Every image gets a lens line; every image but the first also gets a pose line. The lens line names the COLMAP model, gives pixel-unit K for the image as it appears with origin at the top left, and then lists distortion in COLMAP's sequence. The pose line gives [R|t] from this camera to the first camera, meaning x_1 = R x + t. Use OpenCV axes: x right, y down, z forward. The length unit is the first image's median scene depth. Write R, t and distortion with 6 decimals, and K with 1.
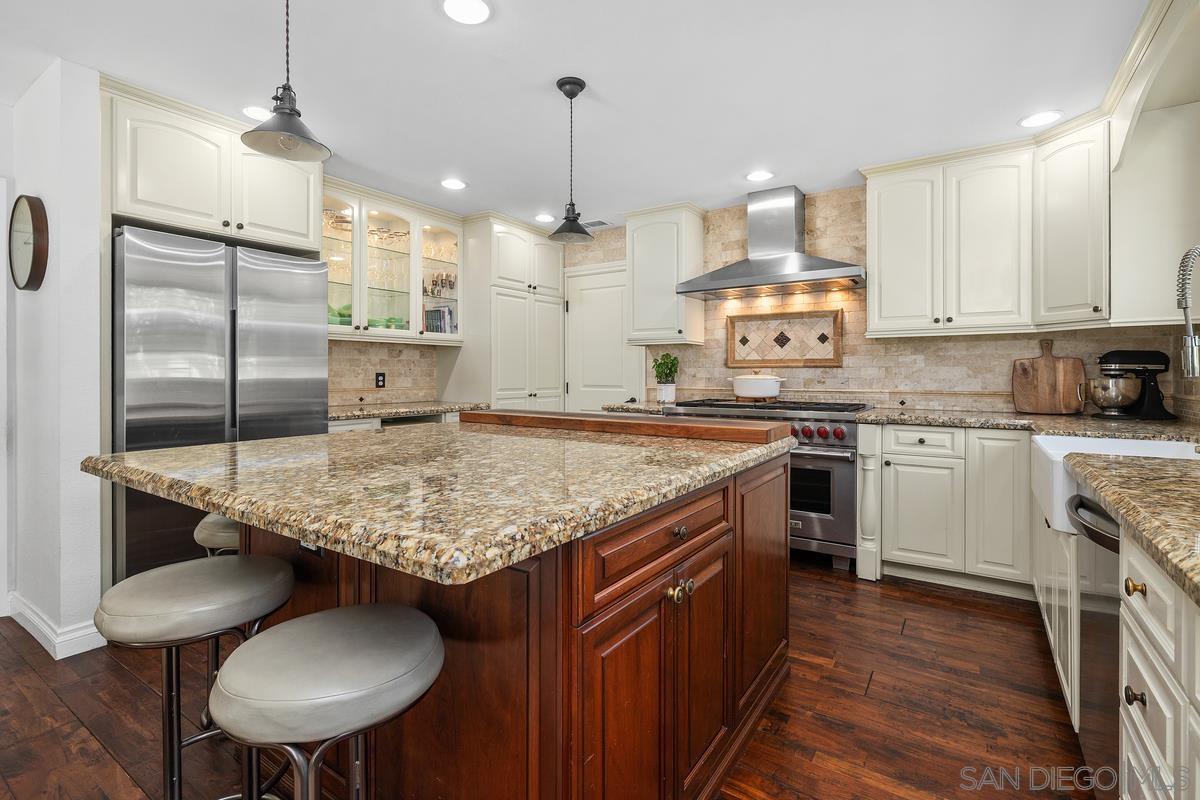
lens RADIAL K [[556.8, 0, 599.3], [0, 556.8, 370.5], [0, 0, 1]] dist [-0.001751, 0.000042]
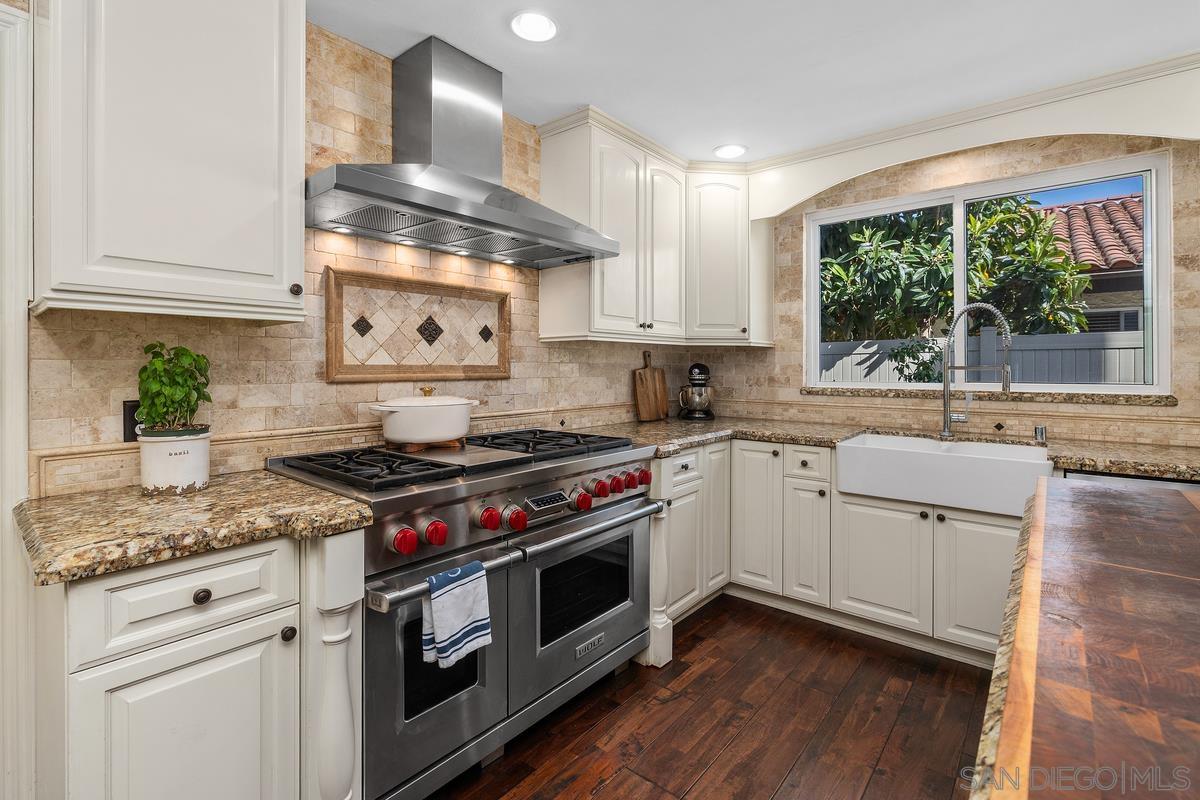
lens RADIAL K [[544.2, 0, 600.9], [0, 544.2, 365.6], [0, 0, 1]] dist [-0.003515, 0.000561]
pose [[0.101450, 0.002374, 0.994838, -0.210237], [-0.004961, 0.999986, -0.001881, -0.021117], [-0.994828, -0.004745, 0.101460, 0.823265]]
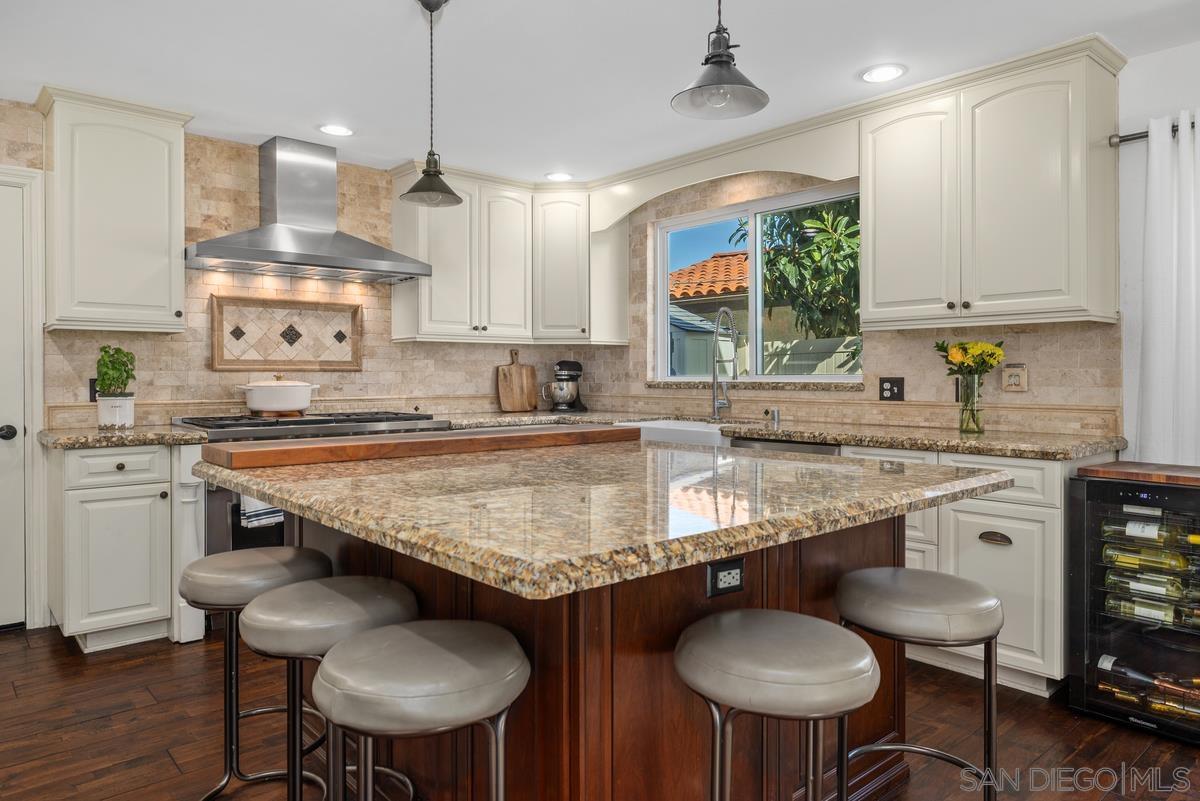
lens RADIAL K [[773.1, 0, 599.2], [0, 773.1, 377.4], [0, 0, 1]] dist [0.007485, -0.000759]
pose [[0.258737, -0.002712, 0.965944, -0.637123], [-0.003087, 0.999989, 0.003634, -0.001956], [-0.965943, -0.003923, 0.258726, 0.328525]]
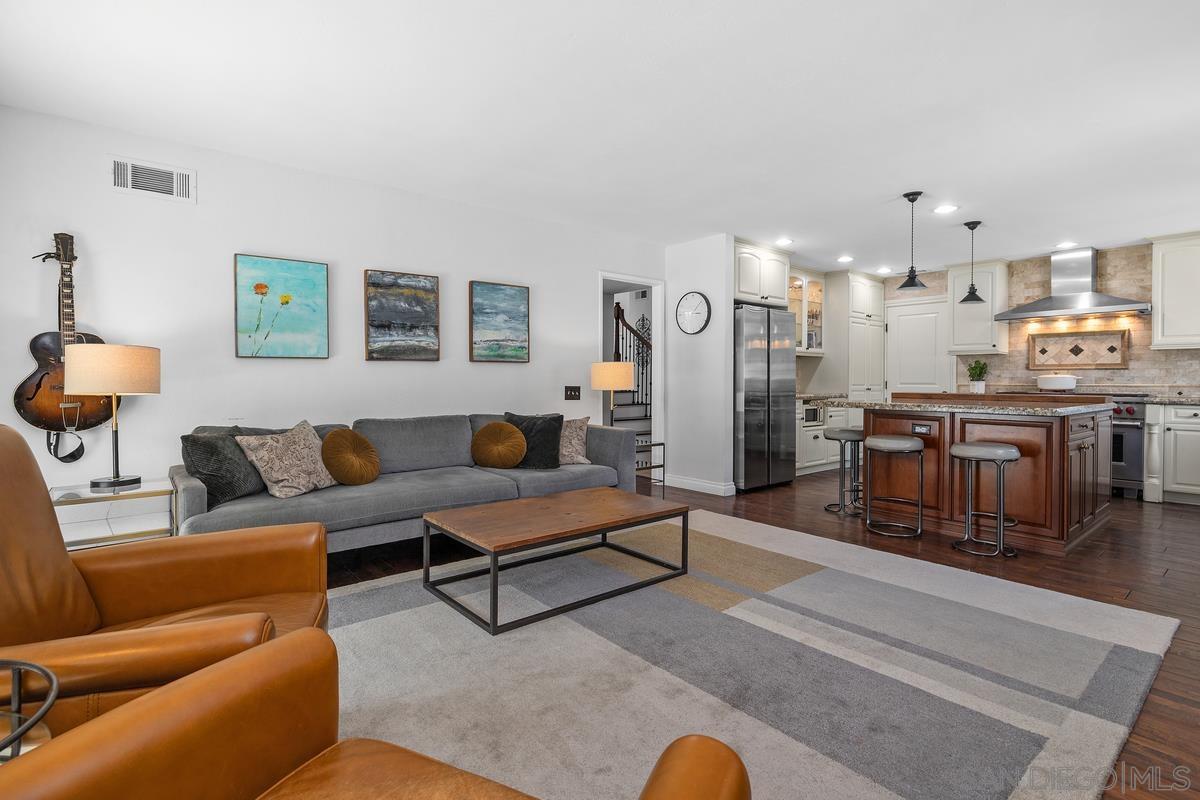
lens RADIAL K [[570.2, 0, 604.6], [0, 570.2, 384.0], [0, 0, 1]] dist [0.000851, 0.000271]
pose [[0.960889, 0.005022, -0.276890, -0.467866], [-0.001757, 0.999926, 0.012039, 0.017052], [0.276930, -0.011082, 0.960826, -0.816078]]
